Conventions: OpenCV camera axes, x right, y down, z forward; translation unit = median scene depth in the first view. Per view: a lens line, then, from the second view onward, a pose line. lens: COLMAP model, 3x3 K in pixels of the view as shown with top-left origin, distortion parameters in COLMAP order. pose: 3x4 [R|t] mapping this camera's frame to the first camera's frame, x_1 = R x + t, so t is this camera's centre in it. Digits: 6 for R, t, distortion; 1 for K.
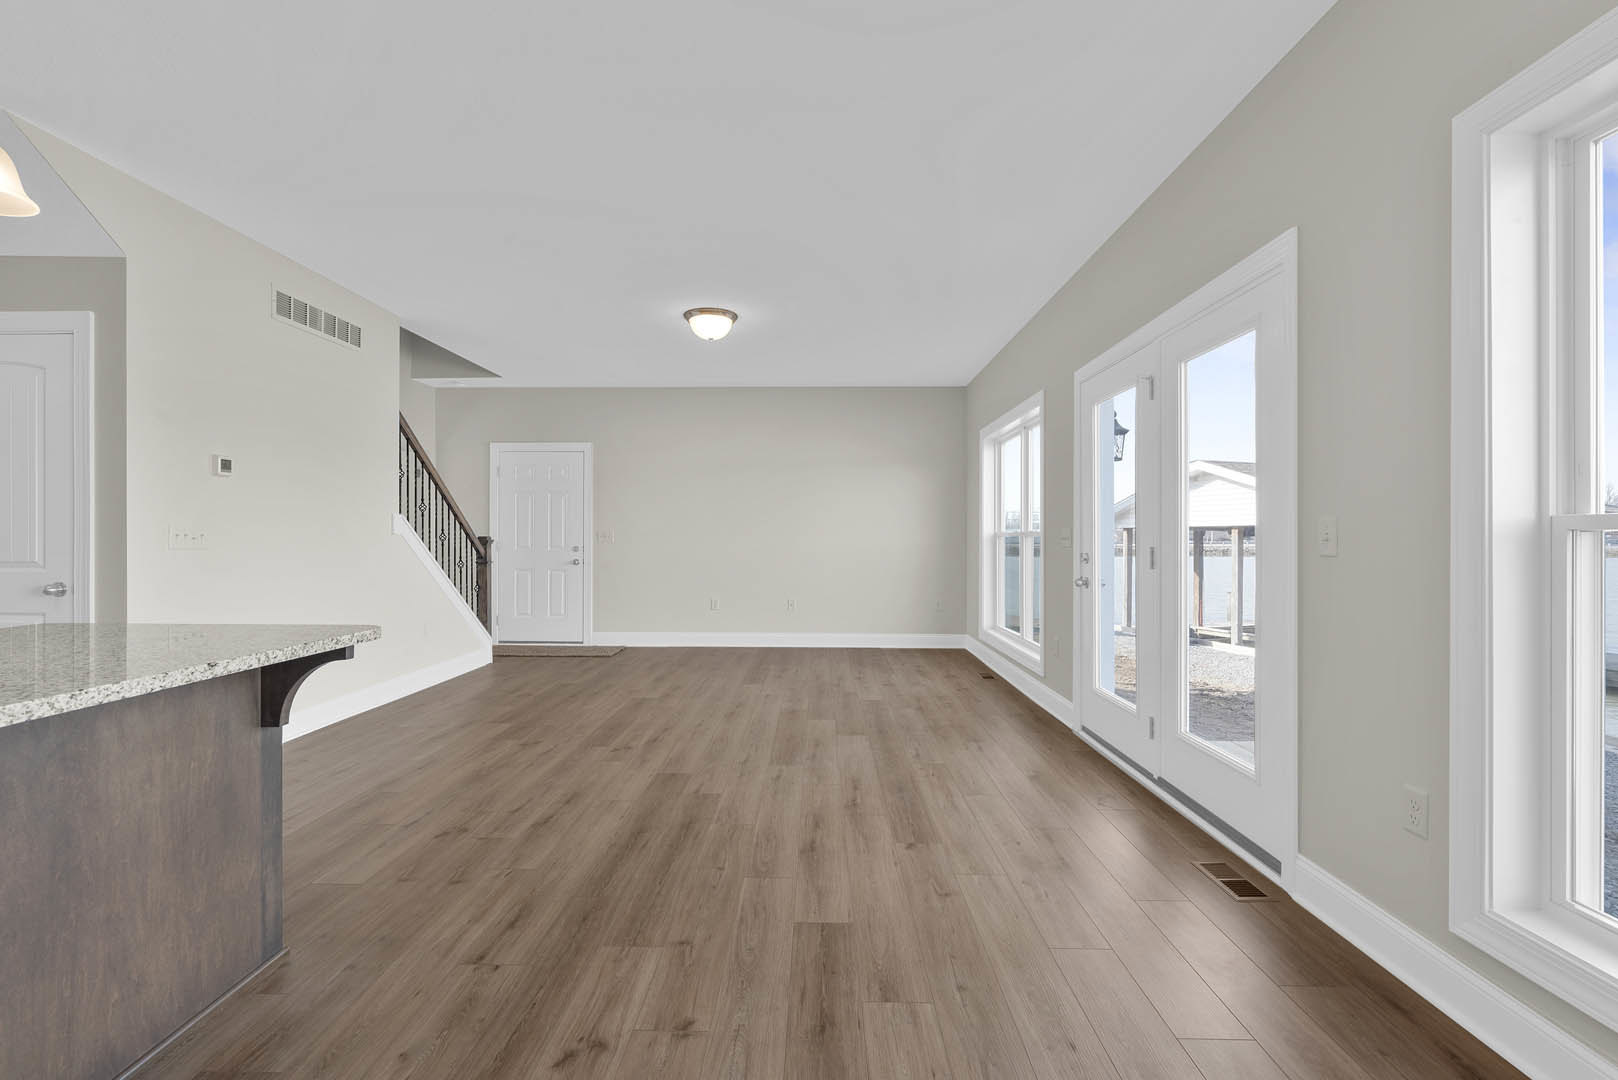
lens RADIAL K [[727.9, 0, 803.9], [0, 727.9, 536.2], [0, 0, 1]] dist [-0.002359, -0.000348]
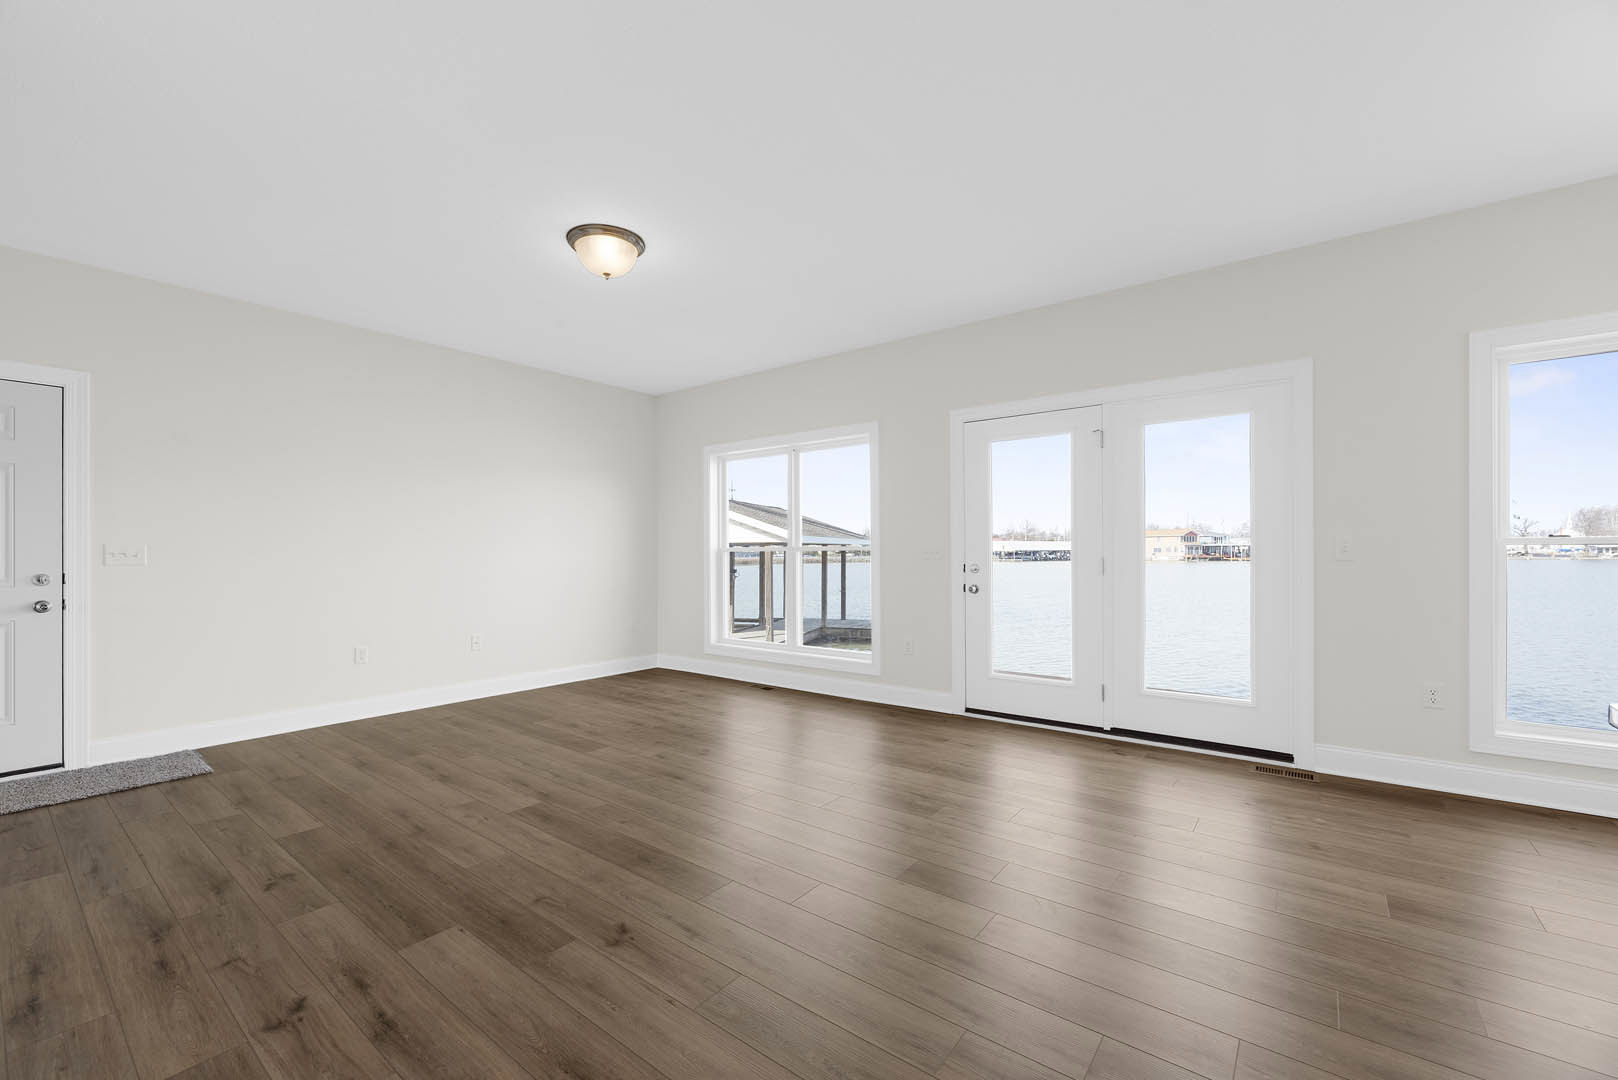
lens RADIAL K [[660.8, 0, 801.3], [0, 660.8, 552.2], [0, 0, 1]] dist [-0.003485, -0.000125]
pose [[0.599798, -0.004062, 0.800141, -0.858021], [0.004170, 0.999989, 0.001951, -0.000089], [-0.800140, 0.002166, 0.599809, 0.744454]]
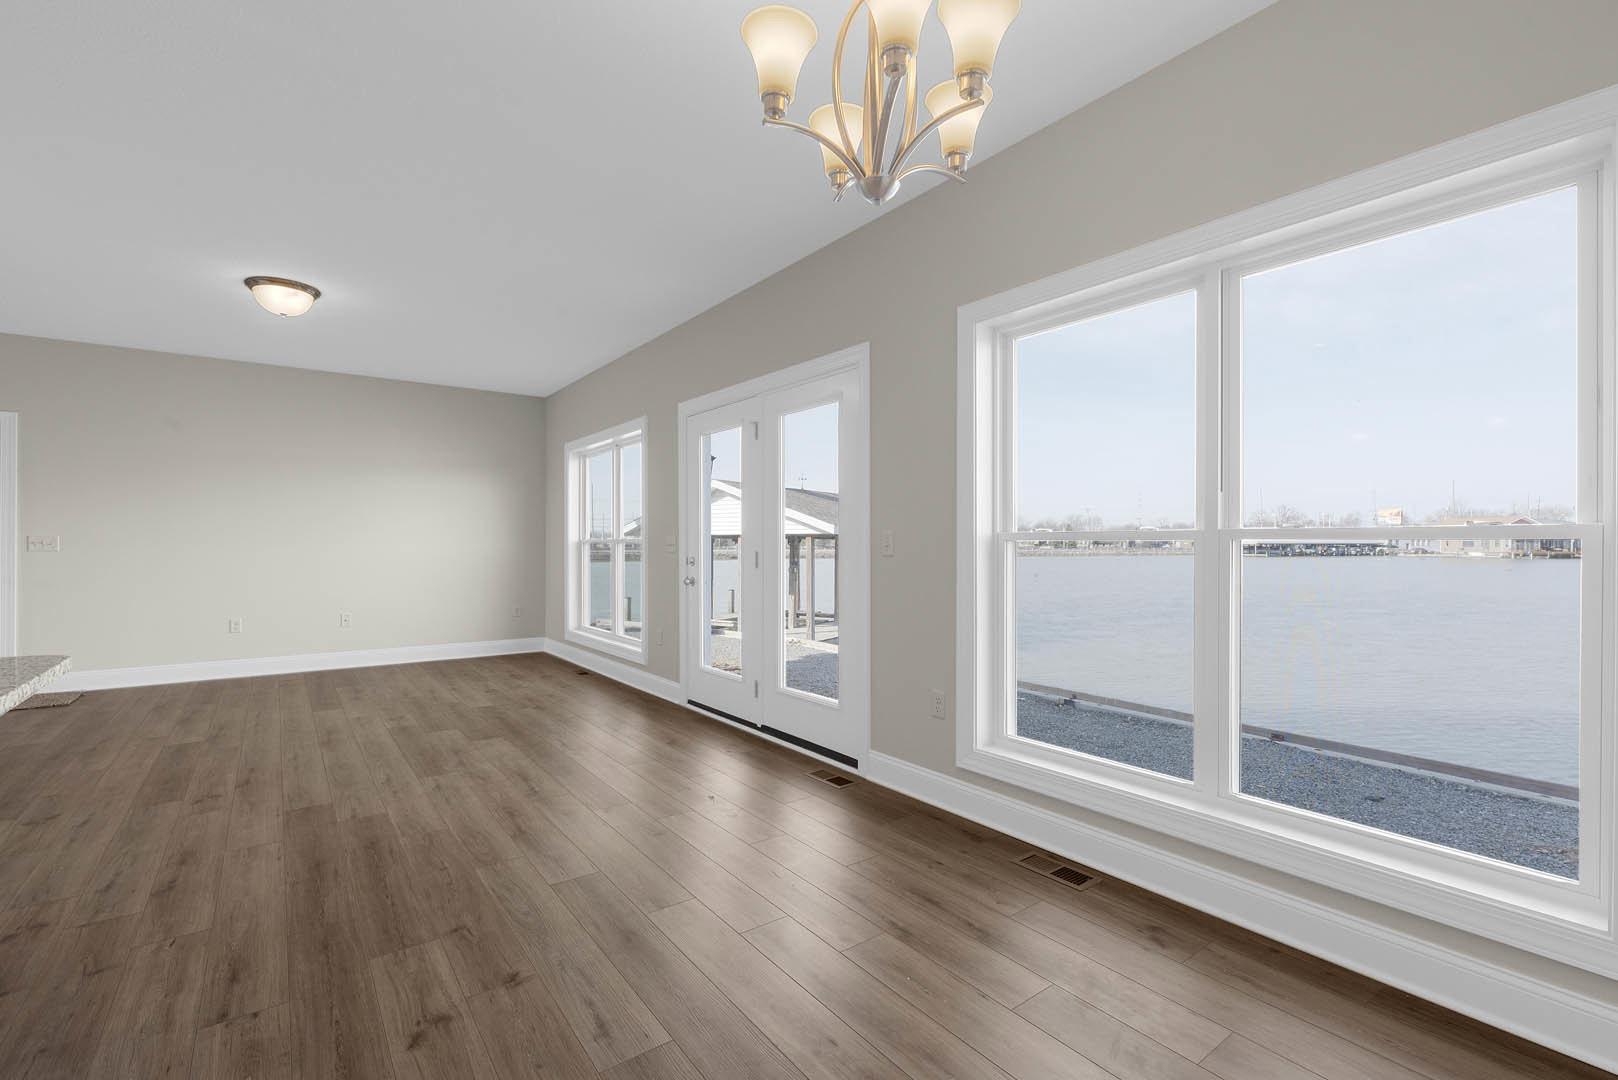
lens RADIAL K [[717.7, 0, 804.3], [0, 717.7, 543.3], [0, 0, 1]] dist [-0.001123, 0.000179]
pose [[0.791341, -0.000413, 0.611375, -0.256751], [-0.000046, 1.000000, 0.000735, -0.001021], [-0.611375, -0.000610, 0.791340, -0.083173]]
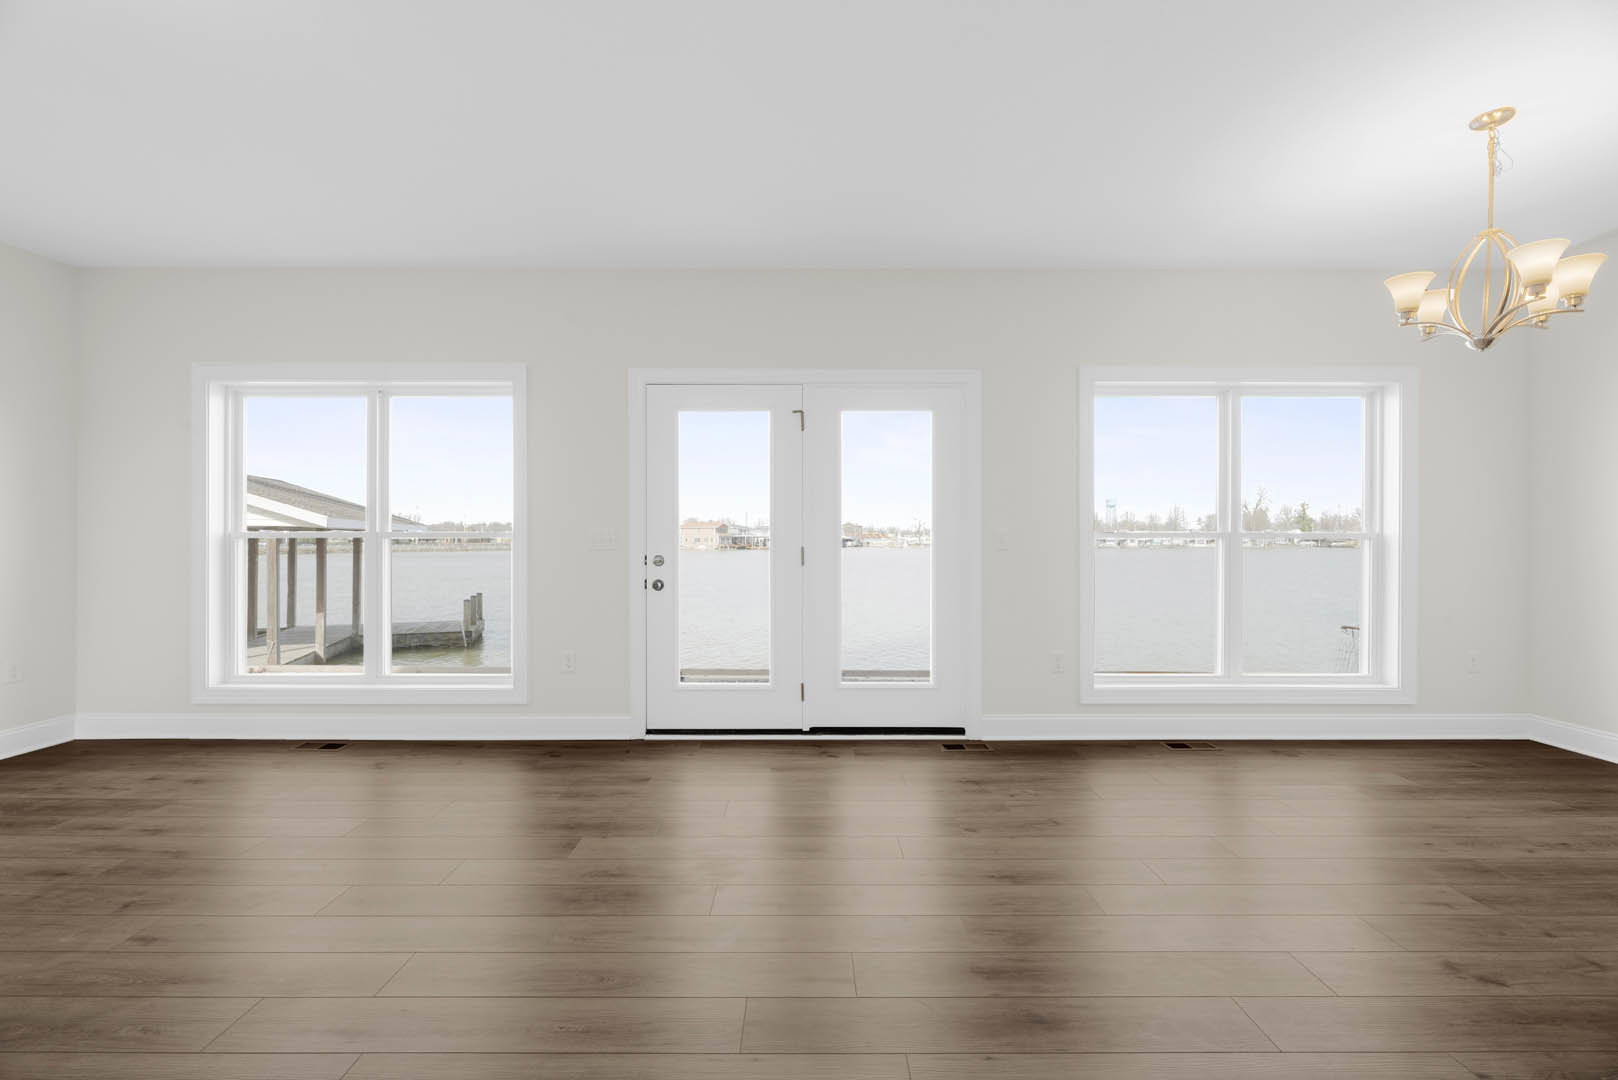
lens RADIAL K [[653.2, 0, 806.9], [0, 653.2, 539.9], [0, 0, 1]] dist [-0.002591, 0.000069]
pose [[-0.023057, -0.000263, 0.999734, -0.675365], [-0.002675, 0.999996, 0.000202, 0.001211], [-0.999731, -0.002670, -0.023057, 1.060039]]
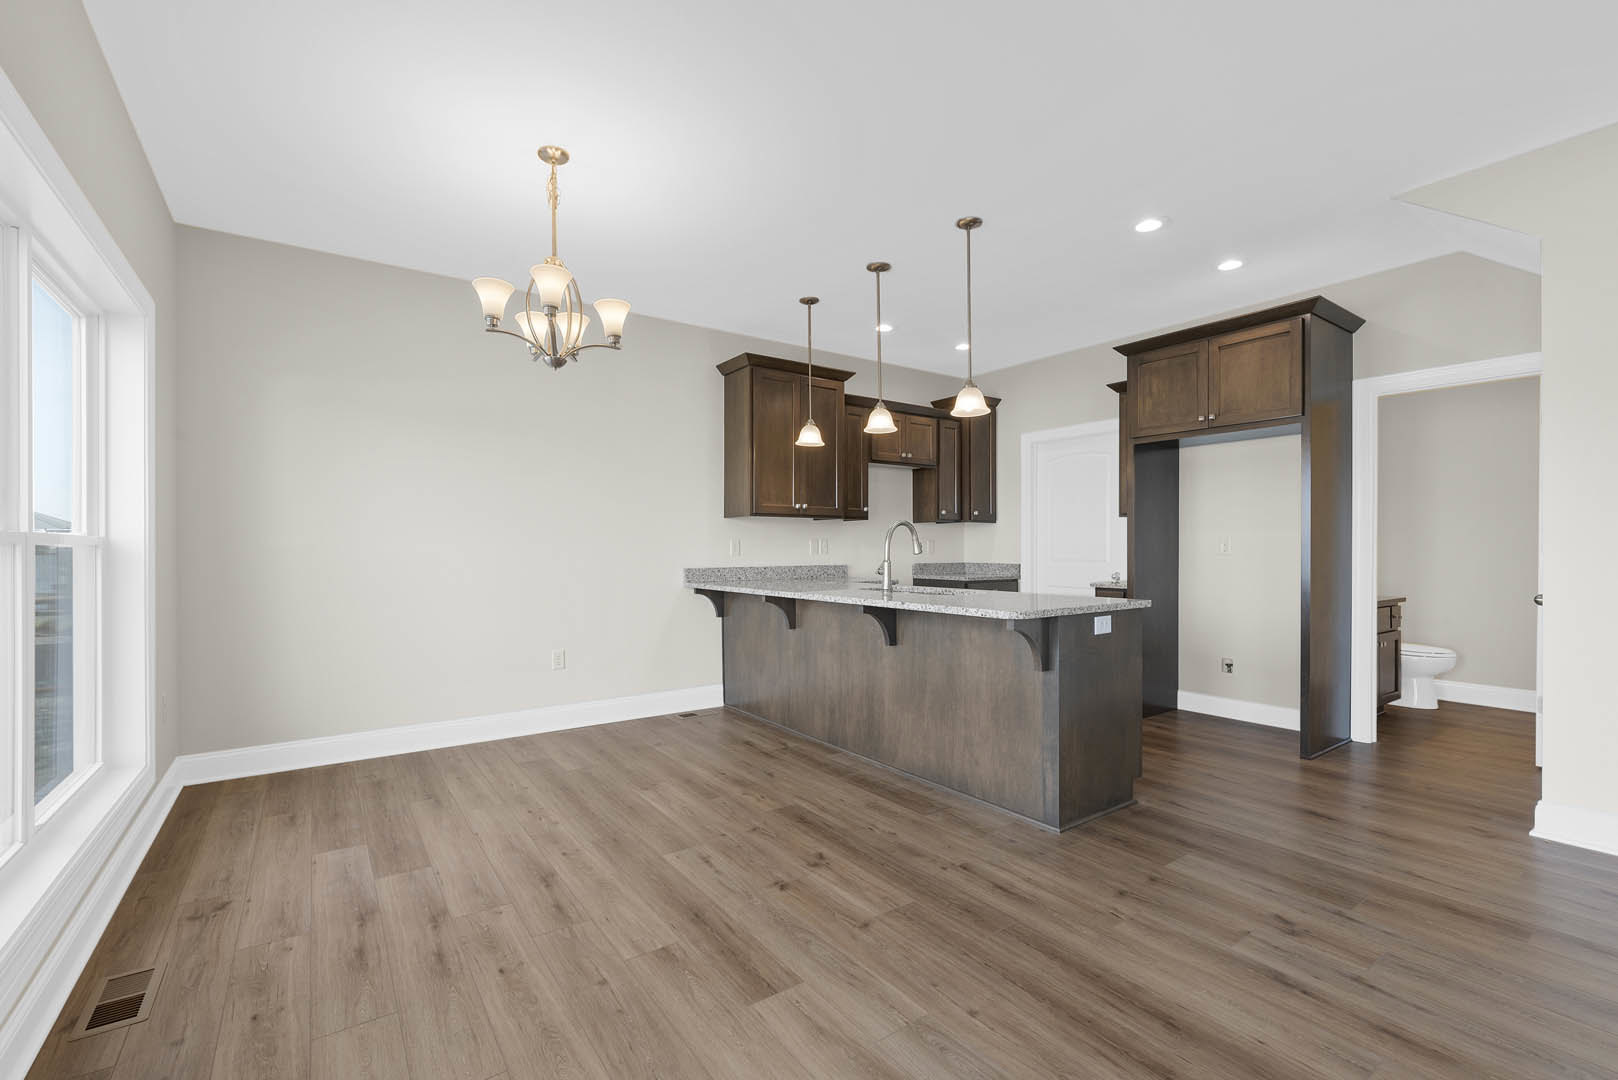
lens RADIAL K [[699.6, 0, 802.1], [0, 699.6, 547.9], [0, 0, 1]] dist [-0.000896, -0.000284]
pose [[-0.807850, 0.000656, -0.589388, 0.330460], [0.002339, 0.999995, -0.002093, 0.002197], [0.589383, -0.003069, -0.807848, 1.135830]]
